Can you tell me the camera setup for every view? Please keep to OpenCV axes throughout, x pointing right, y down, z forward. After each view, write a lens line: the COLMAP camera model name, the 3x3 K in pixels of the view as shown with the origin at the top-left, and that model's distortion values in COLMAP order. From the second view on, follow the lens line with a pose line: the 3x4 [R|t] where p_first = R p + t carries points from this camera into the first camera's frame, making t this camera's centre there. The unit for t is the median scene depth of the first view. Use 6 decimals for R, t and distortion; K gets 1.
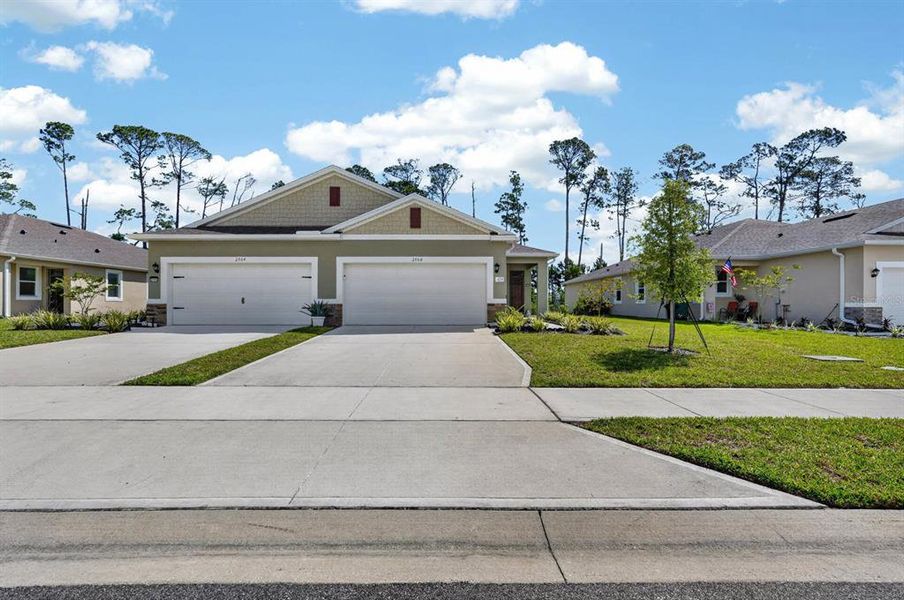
lens RADIAL K [[400.9, 0, 447.3], [0, 400.9, 303.1], [0, 0, 1]] dist [-0.002350, 0.000826]
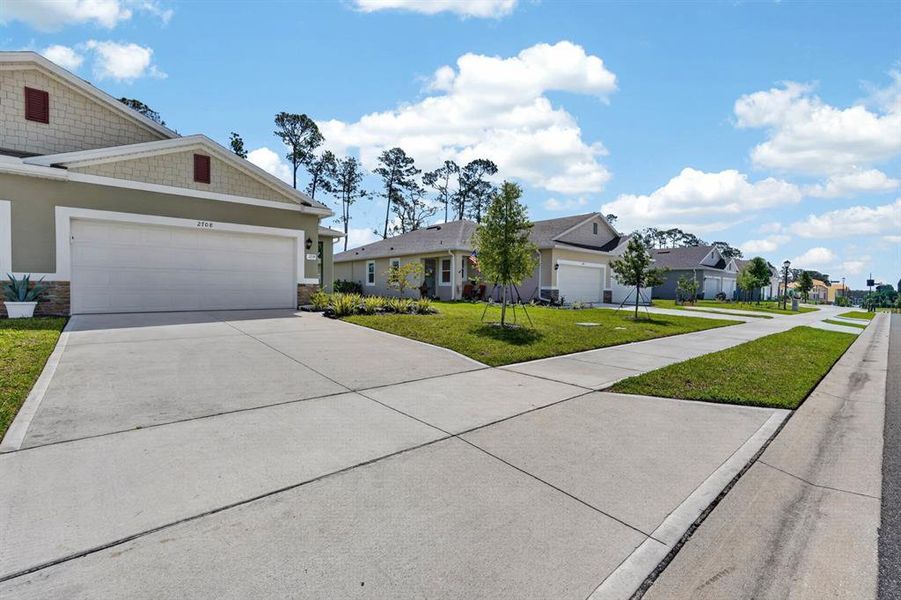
lens RADIAL K [[396.0, 0, 450.5], [0, 396.0, 300.0], [0, 0, 1]] dist [-0.001206, 0.000720]
pose [[0.760960, -0.014272, 0.648642, -0.040717], [-0.010287, 0.999367, 0.034057, 0.000694], [-0.648718, -0.032589, 0.760331, 0.024526]]
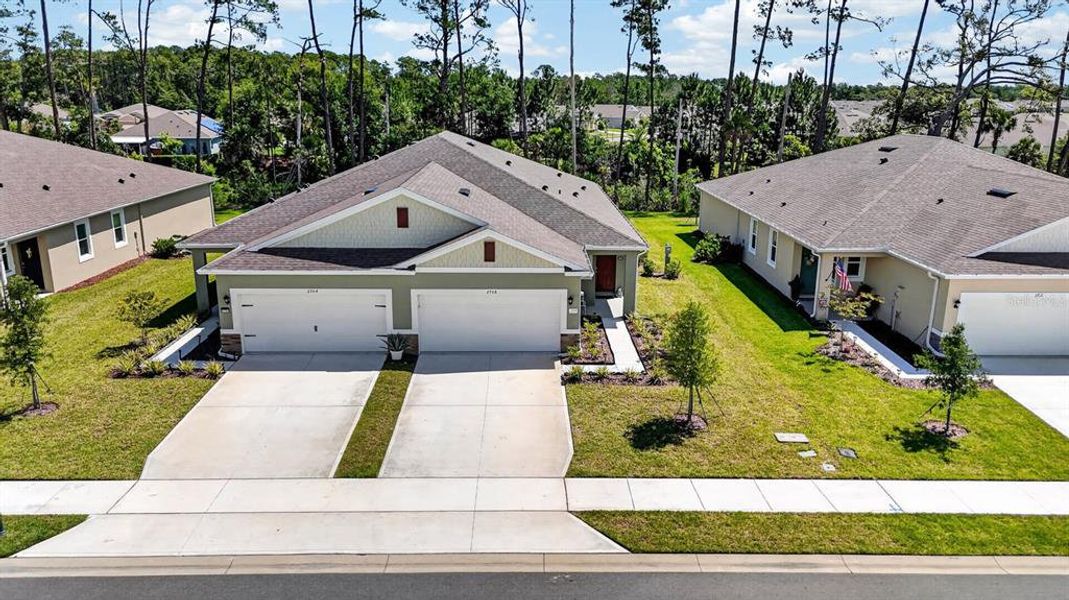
lens RADIAL K [[758.0, 0, 534.5], [0, 758.0, 300.0], [0, 0, 1]] dist [0.048256, -0.001065]
pose [[0.999932, 0.005143, 0.010478, 0.002591], [-0.007590, 0.968484, 0.248960, -0.109475], [-0.008867, -0.249023, 0.968457, -0.162964]]
